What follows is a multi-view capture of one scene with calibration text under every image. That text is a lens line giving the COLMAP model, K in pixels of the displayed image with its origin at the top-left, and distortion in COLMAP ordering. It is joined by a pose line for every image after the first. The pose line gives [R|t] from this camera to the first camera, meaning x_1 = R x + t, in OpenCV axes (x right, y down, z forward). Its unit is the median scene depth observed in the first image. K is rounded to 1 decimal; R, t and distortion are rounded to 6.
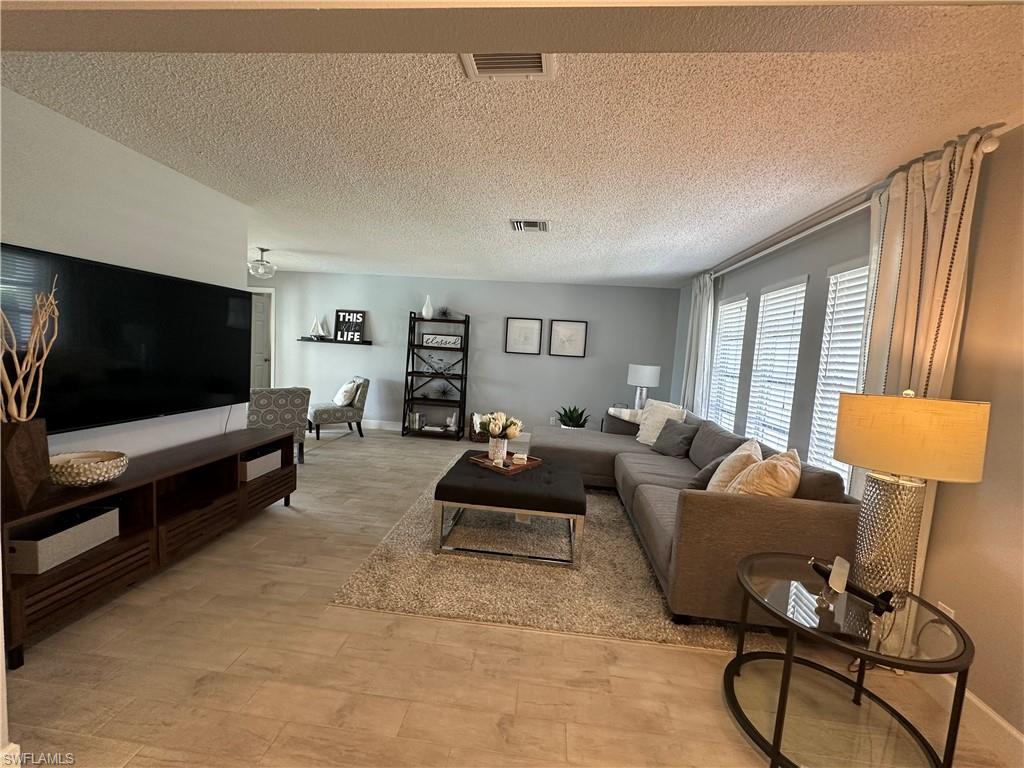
lens RADIAL K [[408.7, 0, 511.4], [0, 408.7, 382.9], [0, 0, 1]] dist [-0.003019, 0.001166]
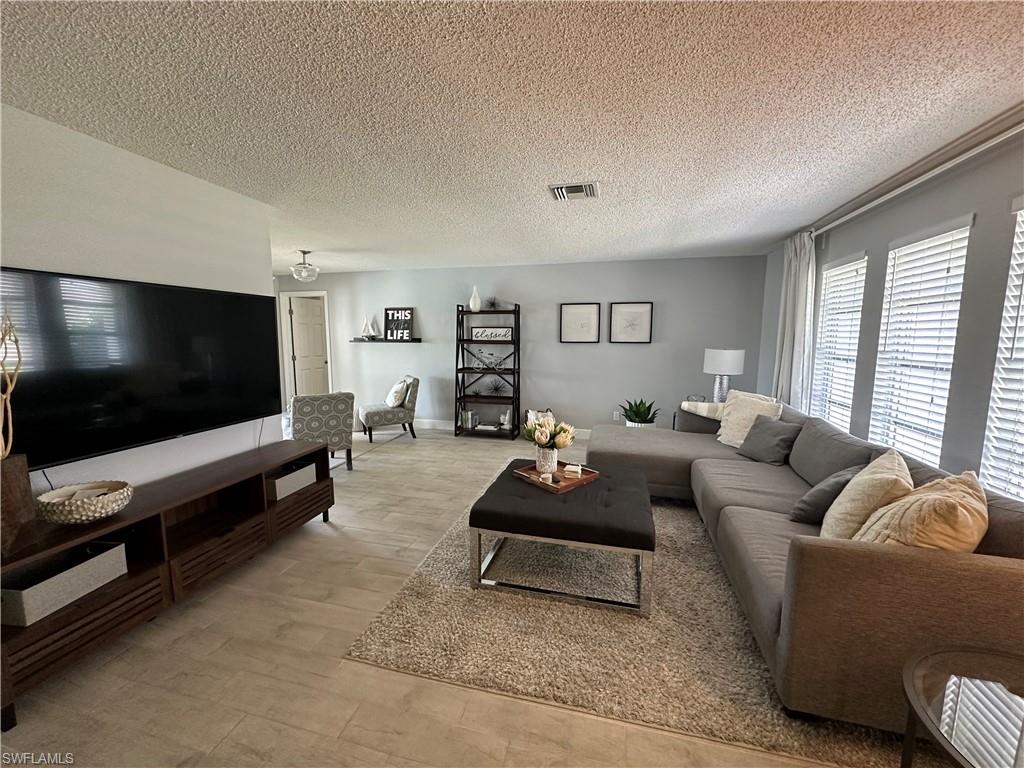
lens RADIAL K [[408.7, 0, 511.6], [0, 408.7, 383.5], [0, 0, 1]] dist [-0.003019, 0.001166]
pose [[0.986442, -0.039467, -0.159291, 0.037332], [0.044425, 0.998629, 0.027685, -0.024896], [0.157980, -0.034386, 0.986843, 0.150199]]
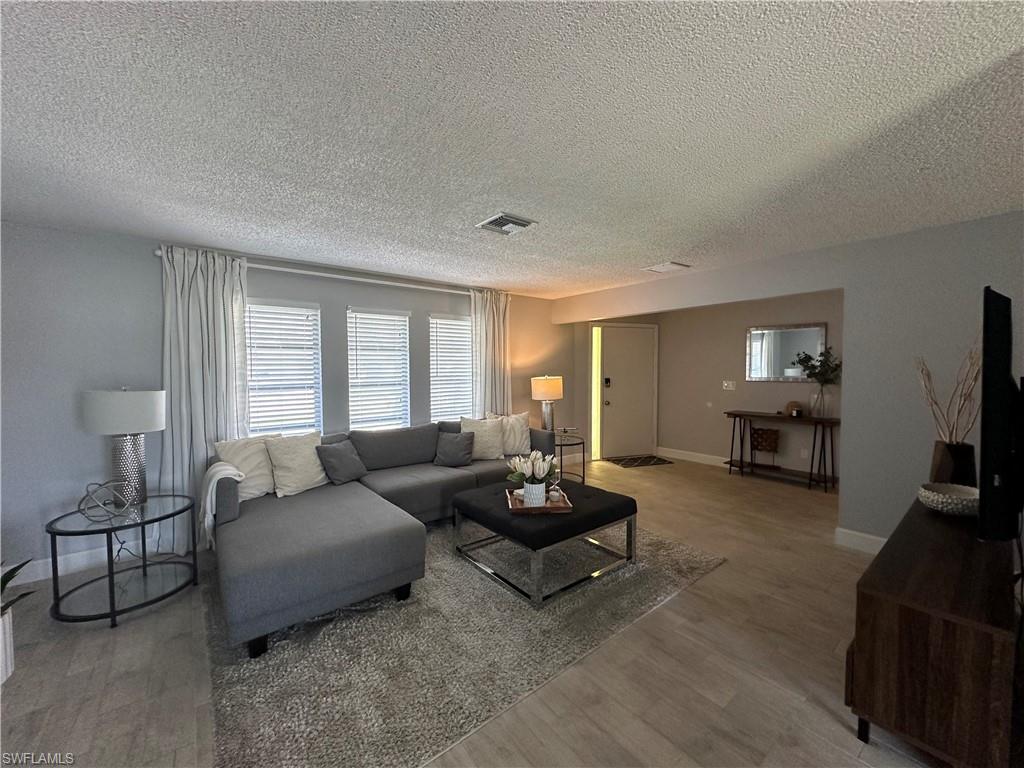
lens RADIAL K [[408.7, 0, 514.5], [0, 408.7, 382.6], [0, 0, 1]] dist [-0.003019, 0.001166]
pose [[-0.697701, -0.089336, 0.710797, -0.579745], [0.012596, 0.990511, 0.136855, -0.180673], [-0.716278, 0.104437, -0.689955, 1.602700]]
